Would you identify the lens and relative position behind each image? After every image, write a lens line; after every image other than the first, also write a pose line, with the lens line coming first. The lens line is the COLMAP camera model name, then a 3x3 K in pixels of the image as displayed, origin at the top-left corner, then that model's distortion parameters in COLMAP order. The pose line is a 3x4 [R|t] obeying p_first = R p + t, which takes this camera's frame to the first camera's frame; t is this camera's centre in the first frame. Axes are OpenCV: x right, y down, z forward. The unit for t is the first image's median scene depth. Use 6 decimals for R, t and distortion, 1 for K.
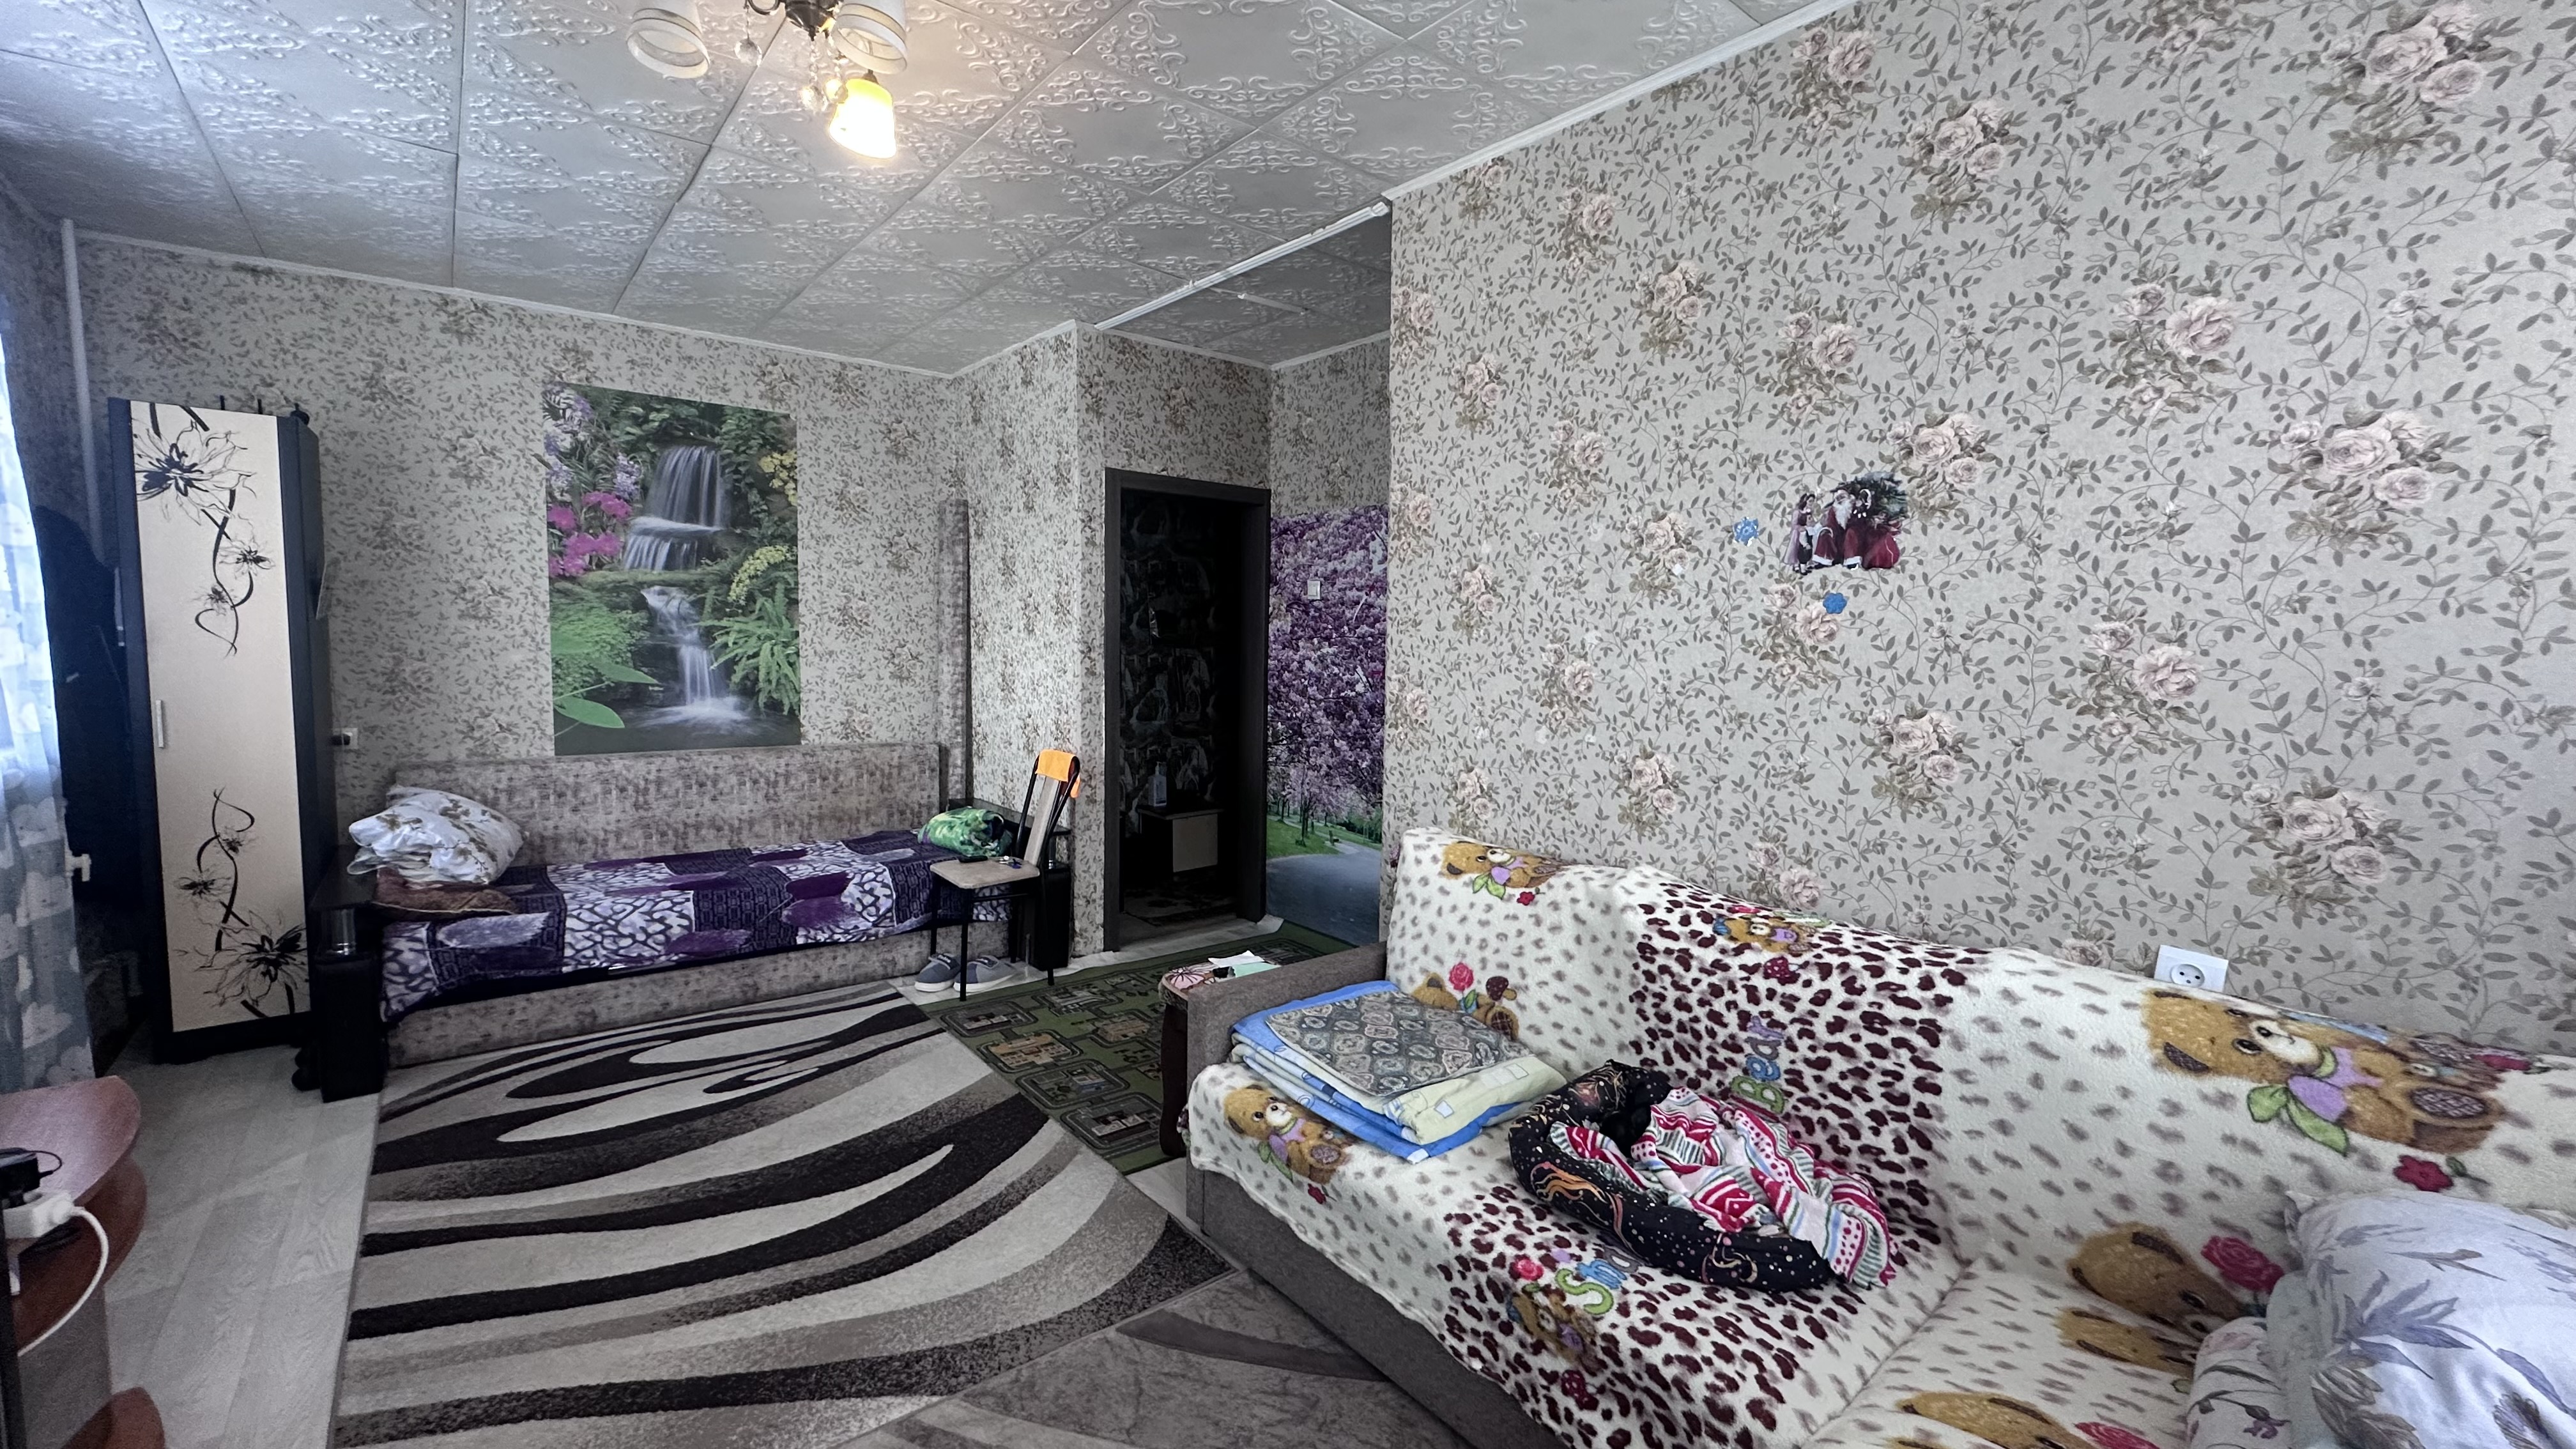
lens RADIAL K [[1025.5, 0, 1289.8], [0, 1025.5, 721.9], [0, 0, 1]] dist [-0.004399, 0.000782]
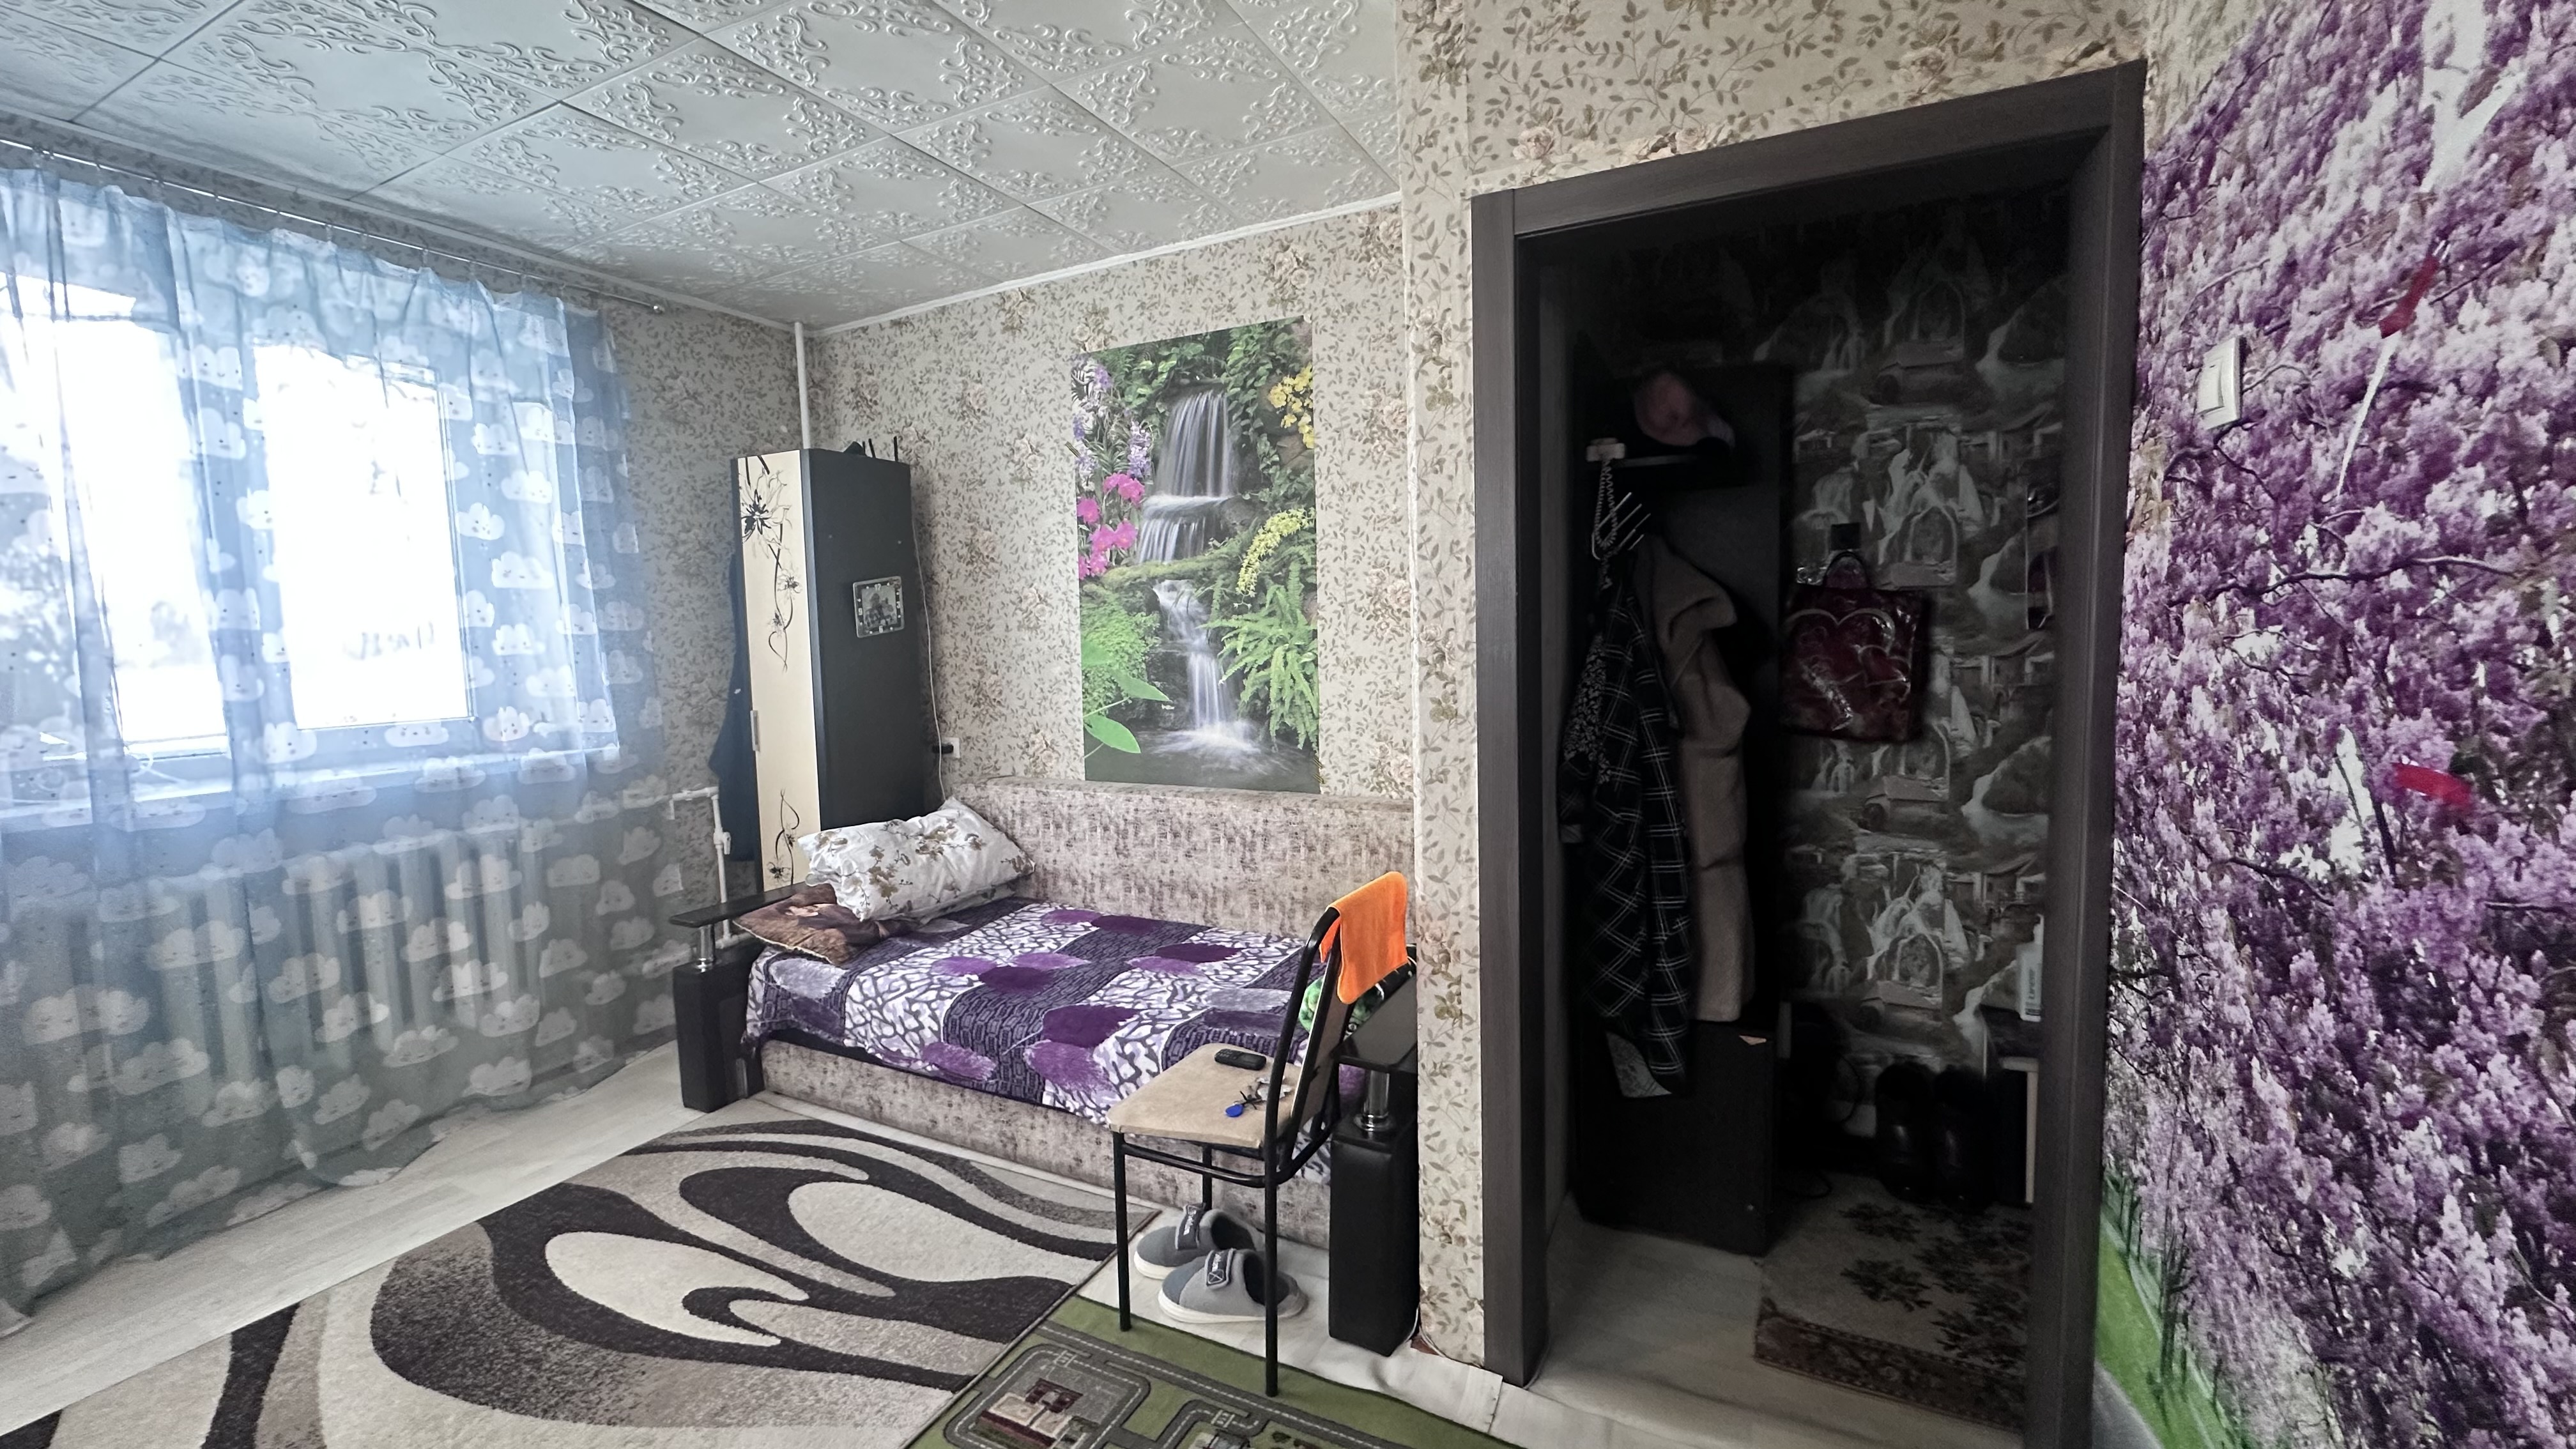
lens RADIAL K [[1025.5, 0, 1289.0], [0, 1025.5, 721.4], [0, 0, 1]] dist [-0.004399, 0.000782]
pose [[0.413929, 0.050912, -0.908884, 0.226225], [-0.042464, 0.998428, 0.036589, -0.079089], [0.909318, 0.023449, 0.415440, 1.077489]]
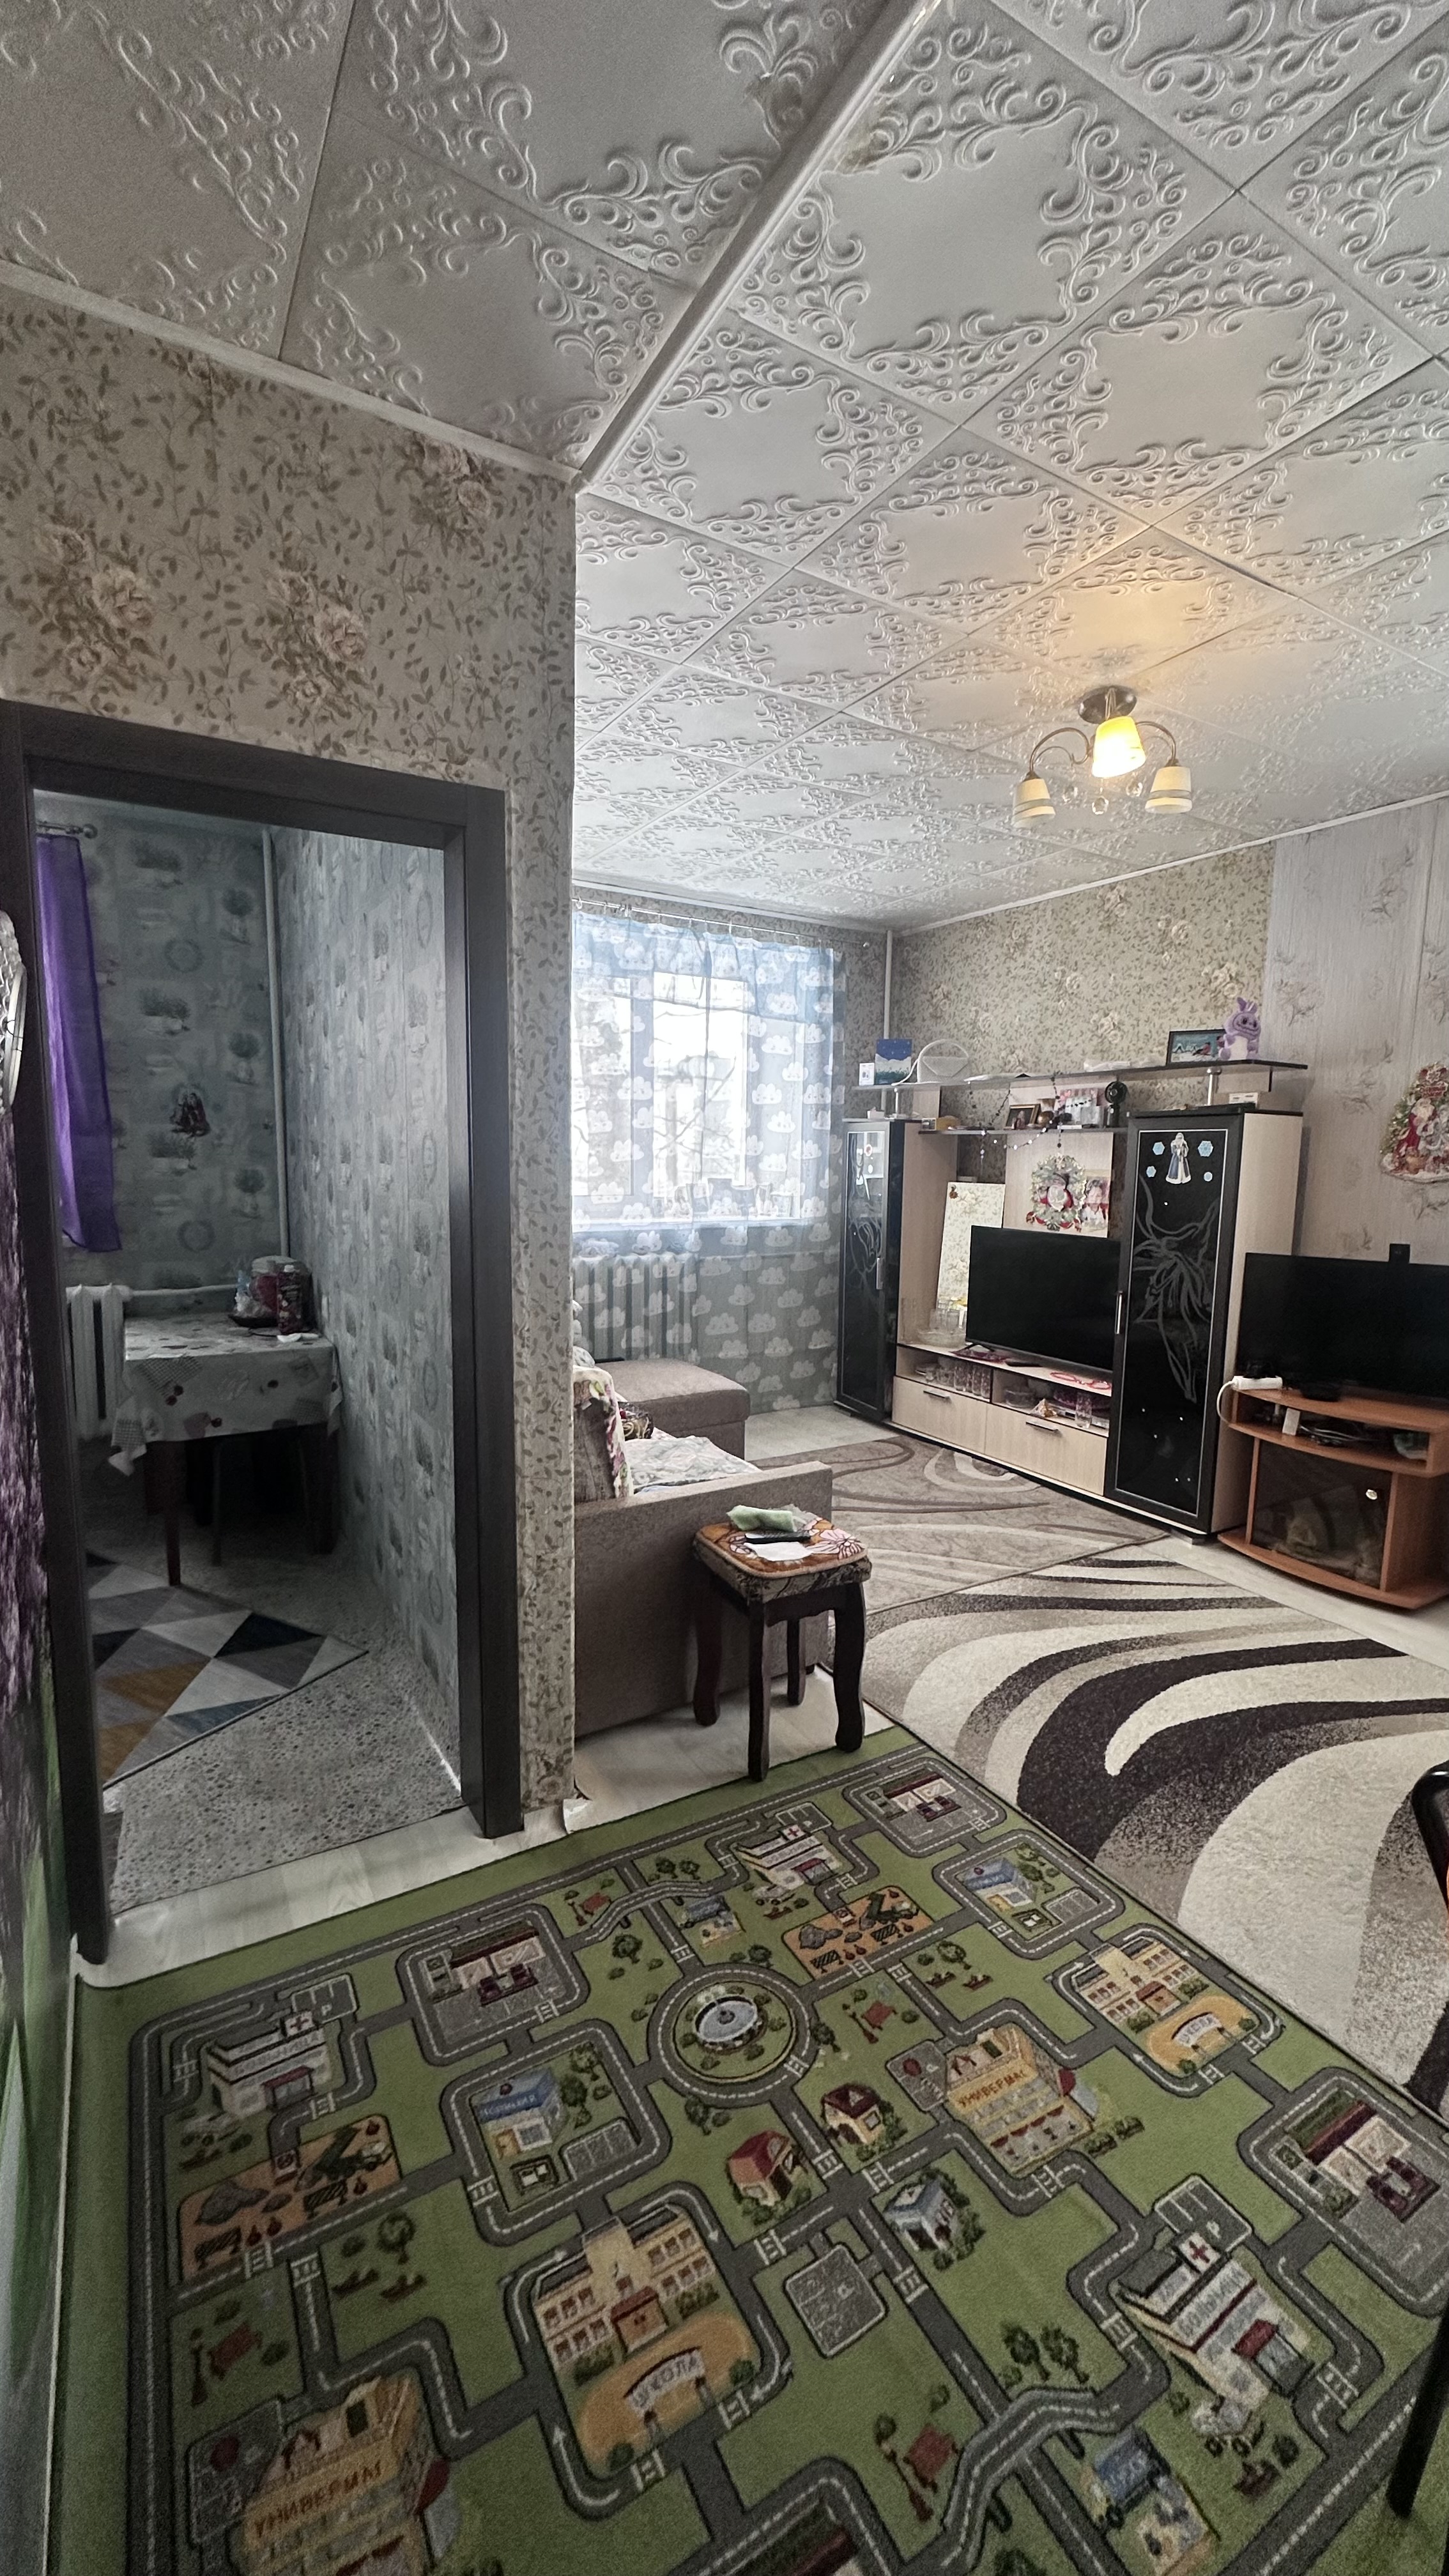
lens RADIAL K [[1025.5, 0, 728.5], [0, 1025.5, 1288.7], [0, 0, 1]] dist [-0.004399, 0.000782]
pose [[-0.987753, -0.049703, 0.147899, -0.111184], [-0.016480, 0.975838, 0.217874, -0.143563], [-0.155155, 0.212768, -0.964706, 1.618026]]
